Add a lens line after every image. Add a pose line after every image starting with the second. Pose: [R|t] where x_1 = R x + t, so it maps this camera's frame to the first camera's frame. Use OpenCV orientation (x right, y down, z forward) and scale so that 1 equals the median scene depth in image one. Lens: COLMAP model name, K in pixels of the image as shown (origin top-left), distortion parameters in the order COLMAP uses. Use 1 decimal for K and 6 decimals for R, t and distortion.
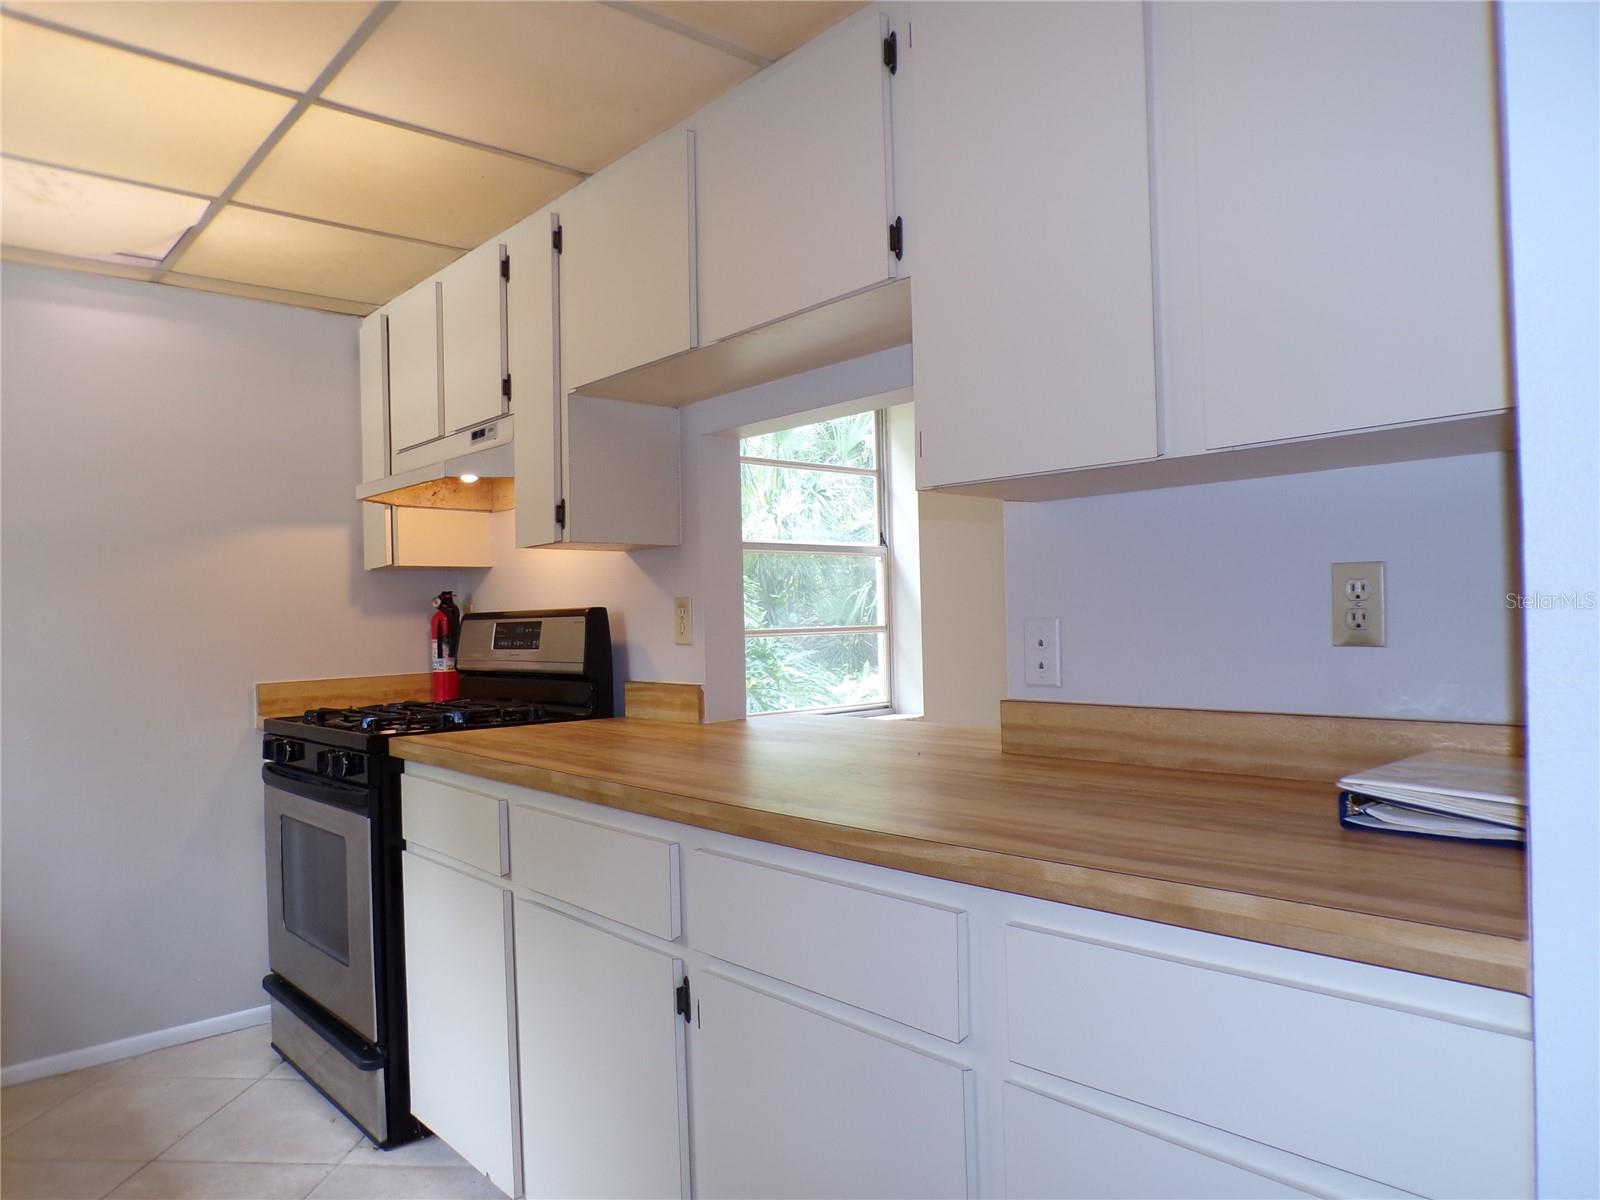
lens RADIAL K [[1090.3, 0, 800.0], [0, 1090.3, 600.0], [0, 0, 1]] dist [-0.043106, 0.014809]
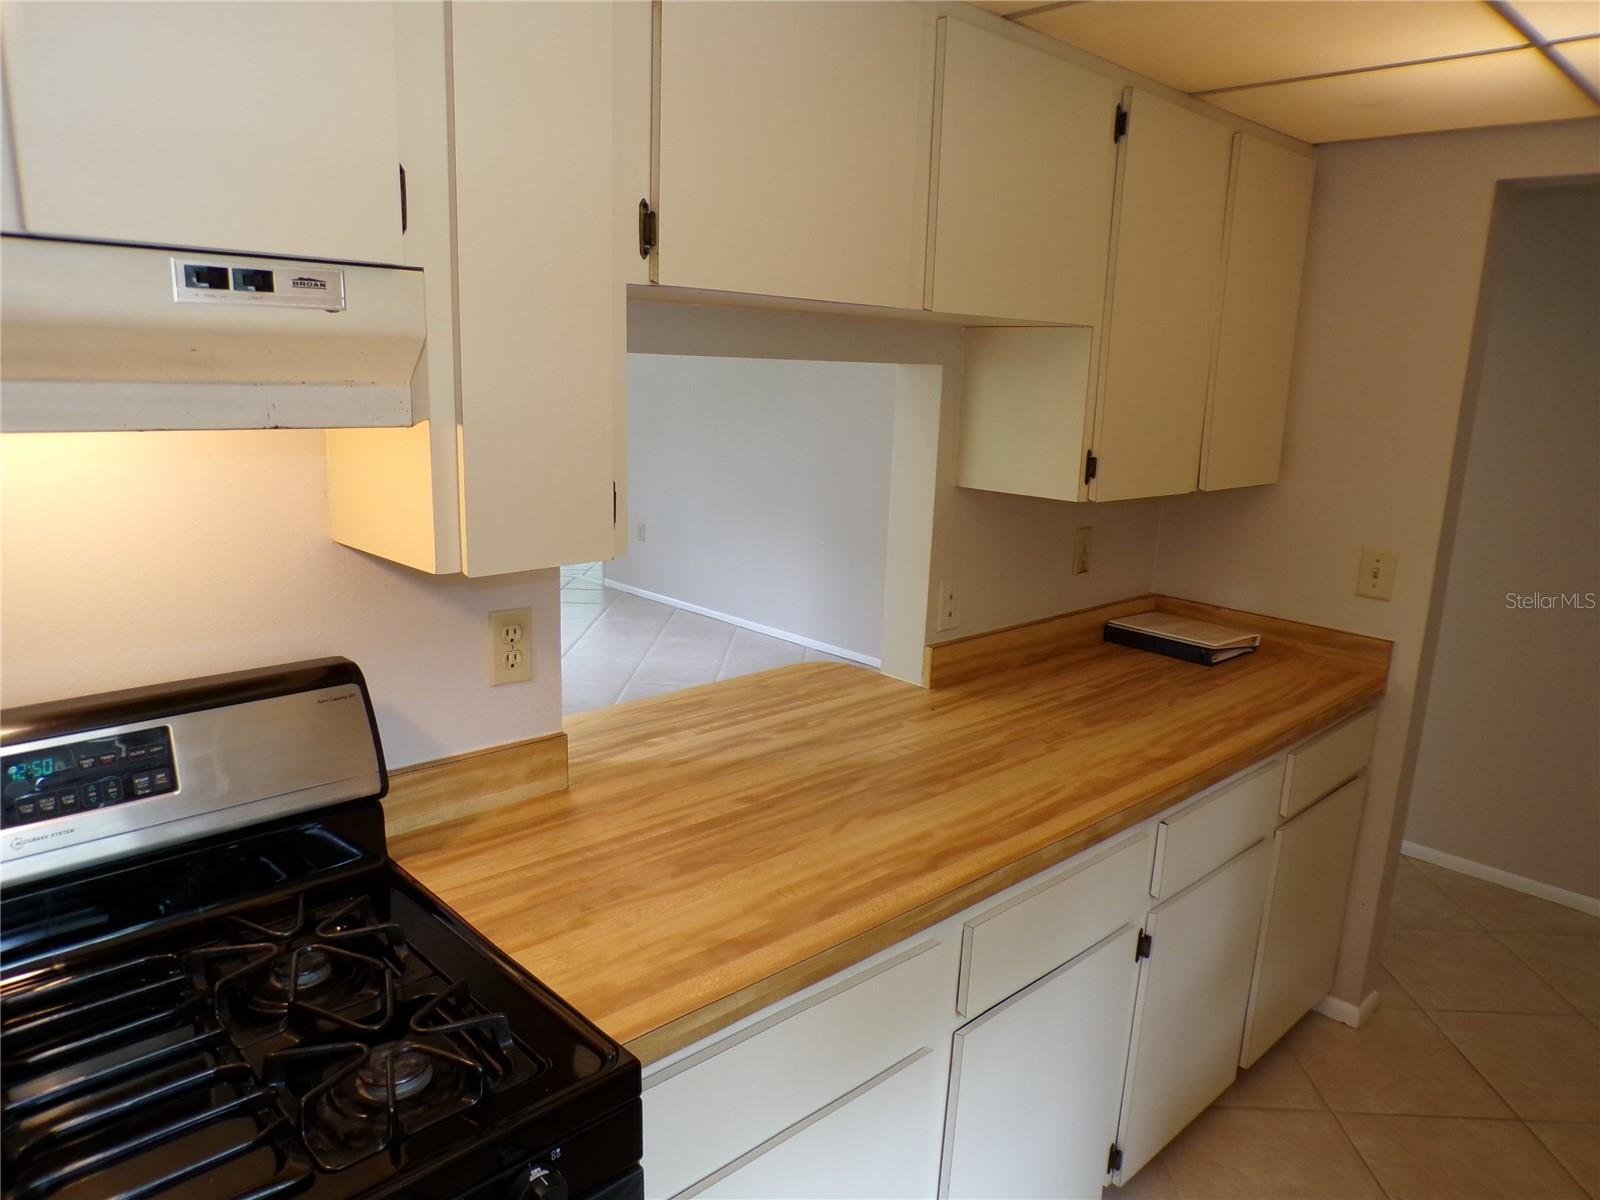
lens RADIAL K [[1090.3, 0, 800.0], [0, 1090.3, 600.0], [0, 0, 1]] dist [-0.043106, 0.014809]
pose [[-0.036689, -0.188530, 0.981382, -0.727281], [-0.049326, 0.981188, 0.186648, -0.132135], [-0.998109, -0.041559, -0.045298, 0.878341]]
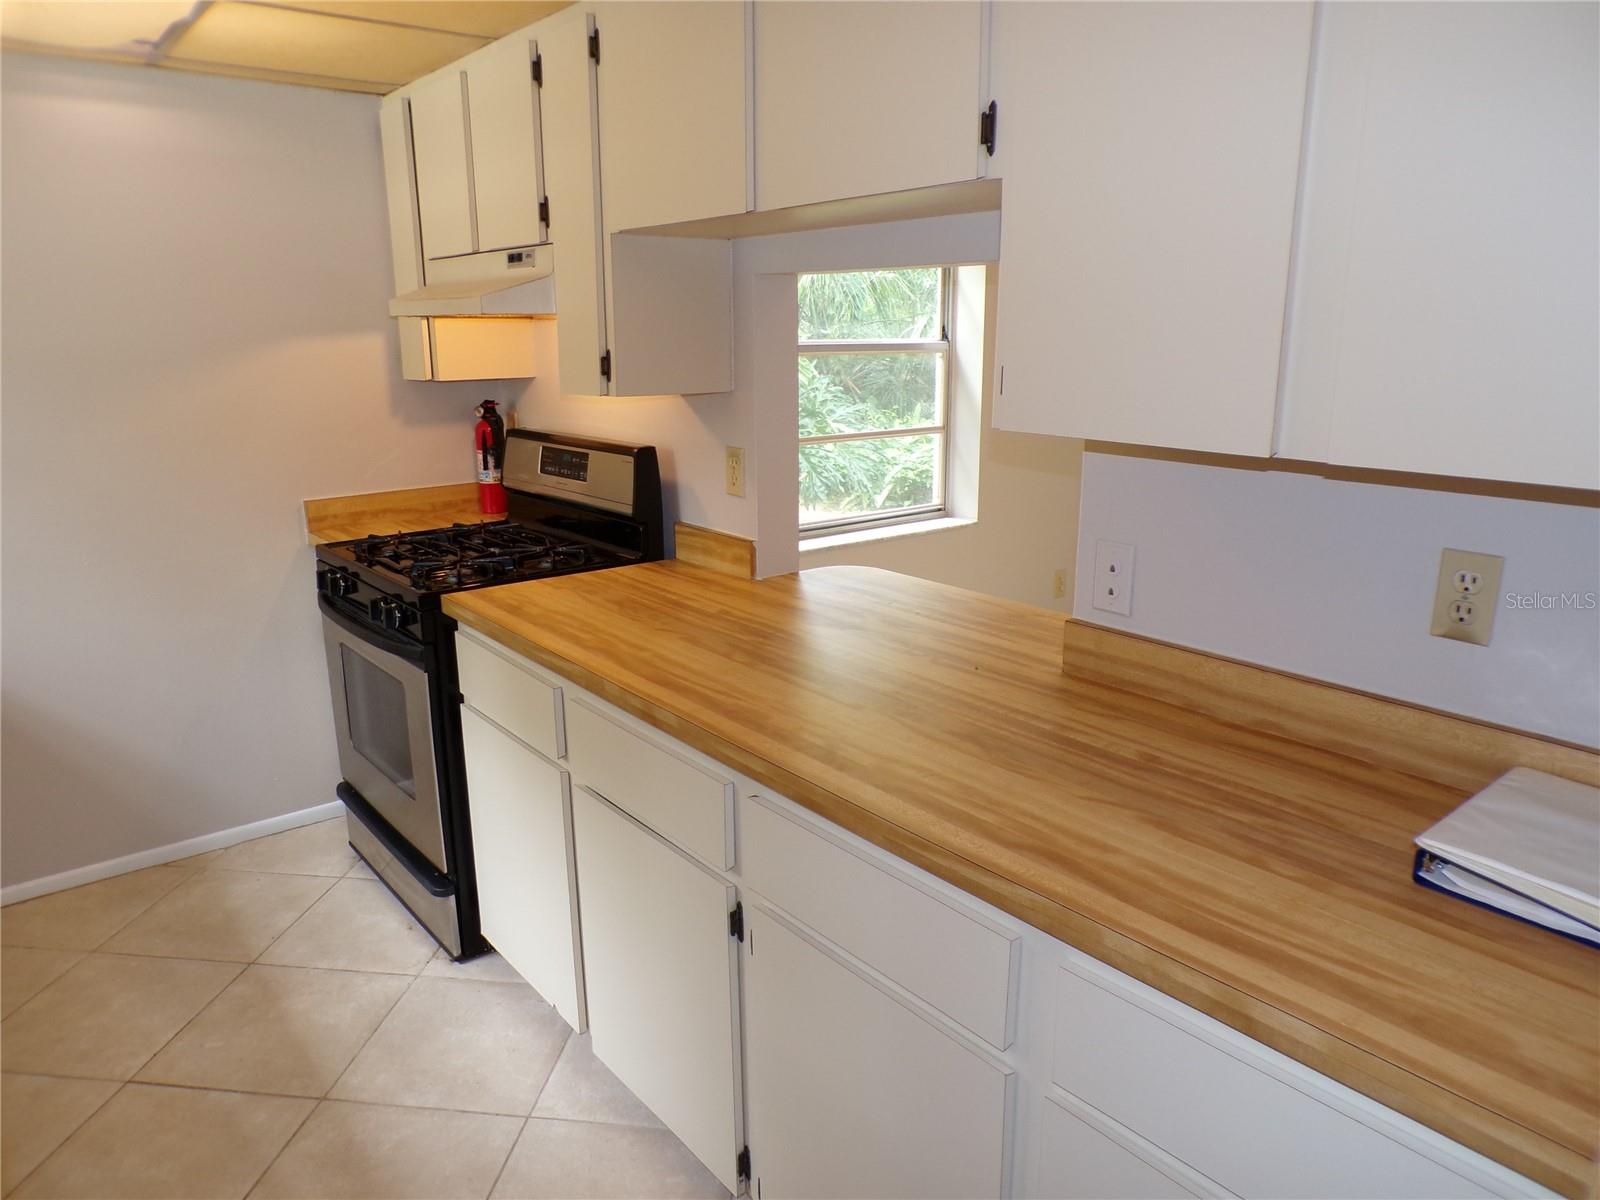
lens RADIAL K [[1090.3, 0, 800.0], [0, 1090.3, 600.0], [0, 0, 1]] dist [-0.043106, 0.014809]
pose [[0.998801, 0.031368, -0.037579, -0.010560], [-0.020470, 0.965004, 0.261433, -0.125656], [0.044464, -0.260351, 0.964490, 0.046886]]
